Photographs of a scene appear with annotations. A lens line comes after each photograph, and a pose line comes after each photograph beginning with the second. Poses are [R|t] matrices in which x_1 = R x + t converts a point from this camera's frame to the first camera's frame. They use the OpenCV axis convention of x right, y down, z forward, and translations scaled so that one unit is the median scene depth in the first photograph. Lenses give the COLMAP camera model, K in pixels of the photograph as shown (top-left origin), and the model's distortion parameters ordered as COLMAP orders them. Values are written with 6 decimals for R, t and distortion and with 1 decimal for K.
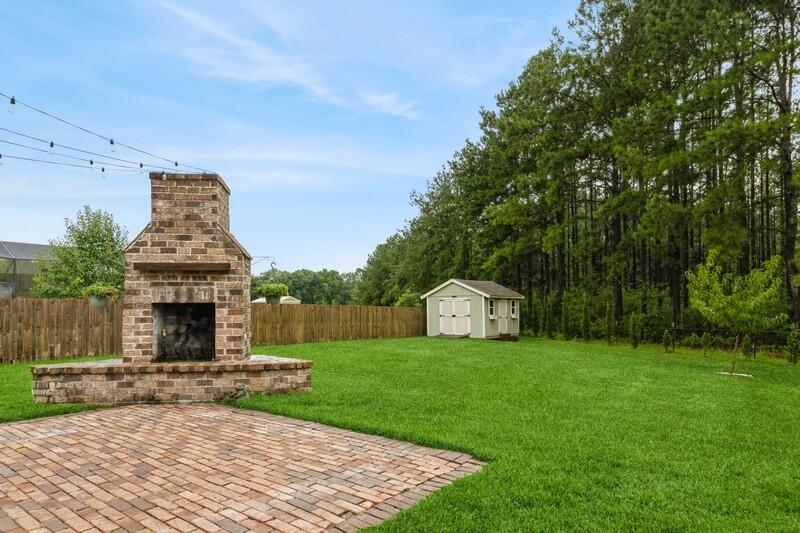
lens RADIAL K [[467.1, 0, 400.0], [0, 467.1, 266.5], [0, 0, 1]] dist [0.004485, 0.000623]
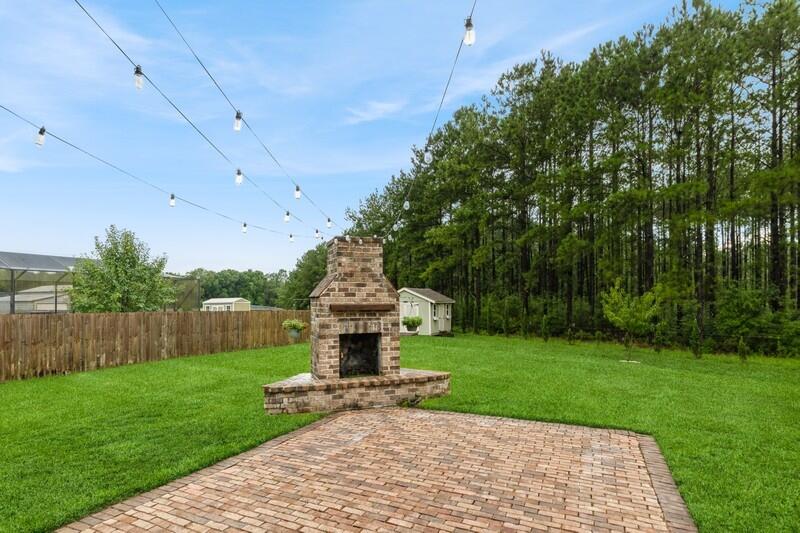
lens RADIAL K [[401.3, 0, 400.0], [0, 401.3, 266.5], [0, 0, 1]] dist [0.000193, 0.000379]
pose [[0.974251, 0.019098, 0.224656, -0.610573], [-0.018817, 0.999817, -0.003390, -0.113118], [-0.224680, -0.000925, 0.974432, -0.159302]]
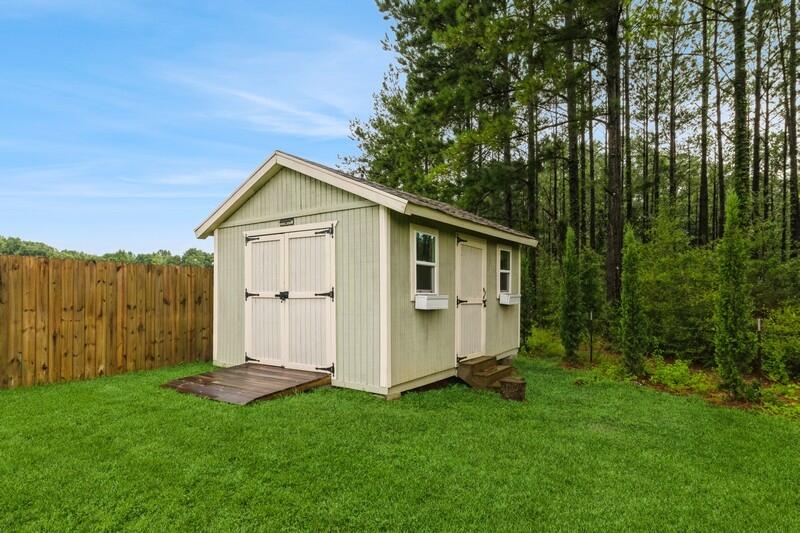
lens RADIAL K [[400.1, 0, 400.7], [0, 400.1, 288.1], [0, 0, 1]] dist [-0.000239, -0.000016]
pose [[0.999818, 0.003654, 0.018713, 0.768025], [-0.005152, 0.996726, 0.080687, 0.361638], [-0.018357, -0.080769, 0.996564, 3.377467]]
